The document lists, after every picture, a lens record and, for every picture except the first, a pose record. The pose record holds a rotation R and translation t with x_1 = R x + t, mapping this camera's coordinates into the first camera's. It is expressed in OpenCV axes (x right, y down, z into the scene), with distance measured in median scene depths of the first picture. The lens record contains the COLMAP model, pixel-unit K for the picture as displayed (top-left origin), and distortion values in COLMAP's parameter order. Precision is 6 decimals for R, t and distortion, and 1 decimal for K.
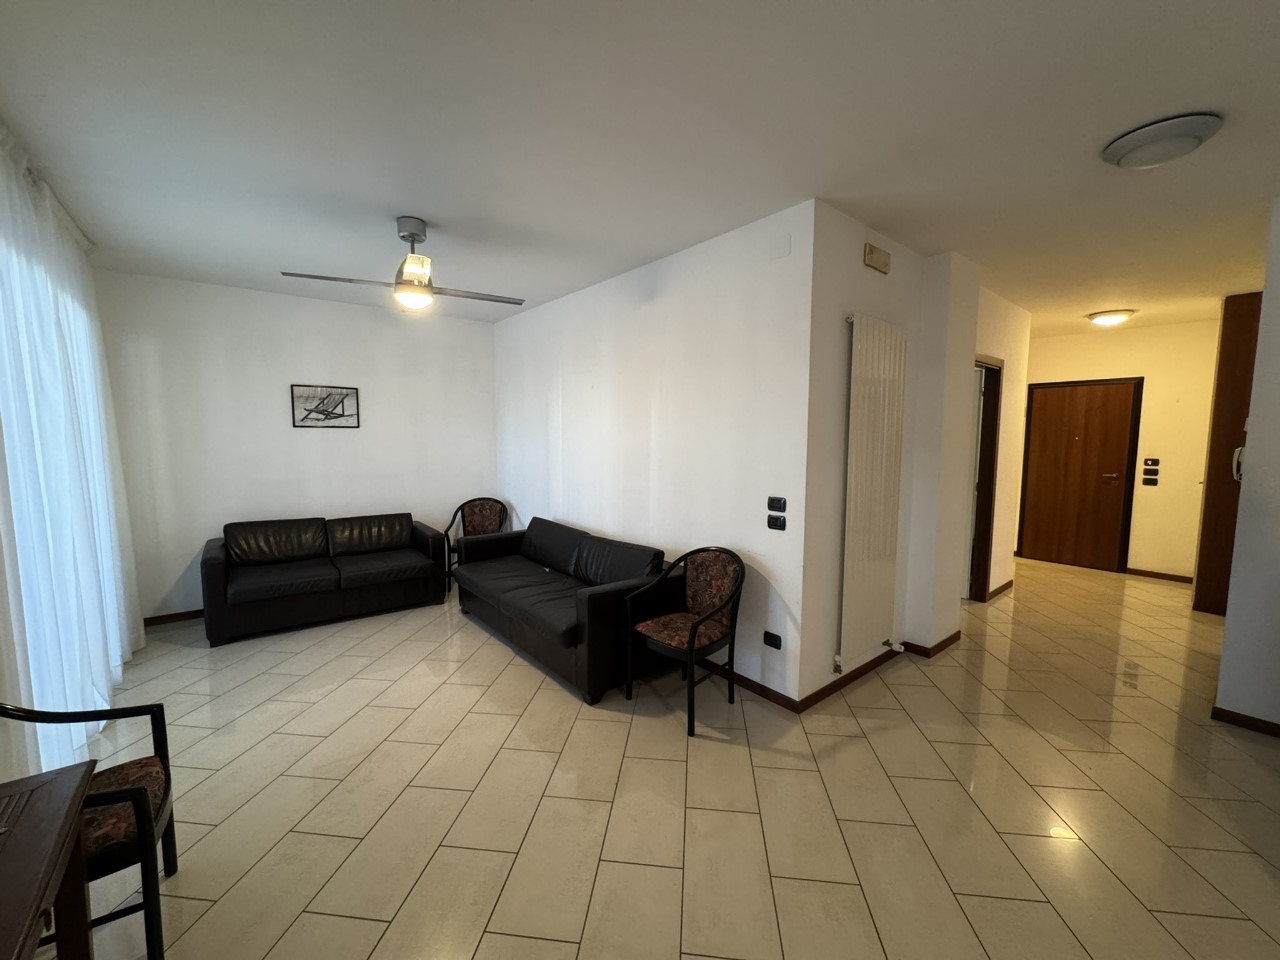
lens RADIAL K [[513.2, 0, 644.5], [0, 513.2, 482.1], [0, 0, 1]] dist [-0.002813, 0.000092]
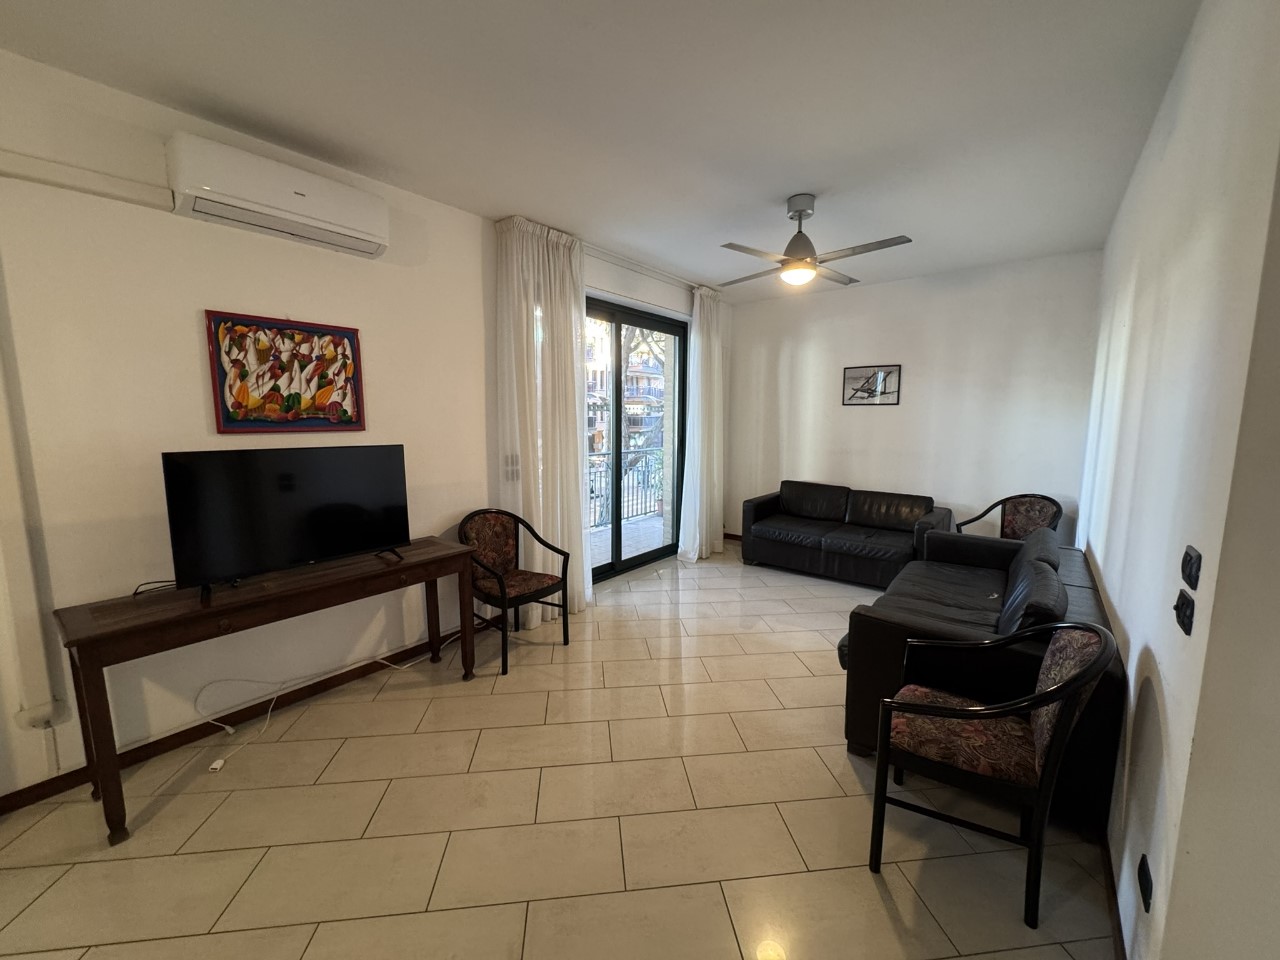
lens RADIAL K [[513.2, 0, 642.4], [0, 513.2, 482.3], [0, 0, 1]] dist [-0.002813, 0.000092]
pose [[0.225205, 0.121210, -0.966742, 0.331946], [-0.092122, 0.990435, 0.102721, -0.013313], [0.969947, 0.065925, 0.234217, 0.306646]]
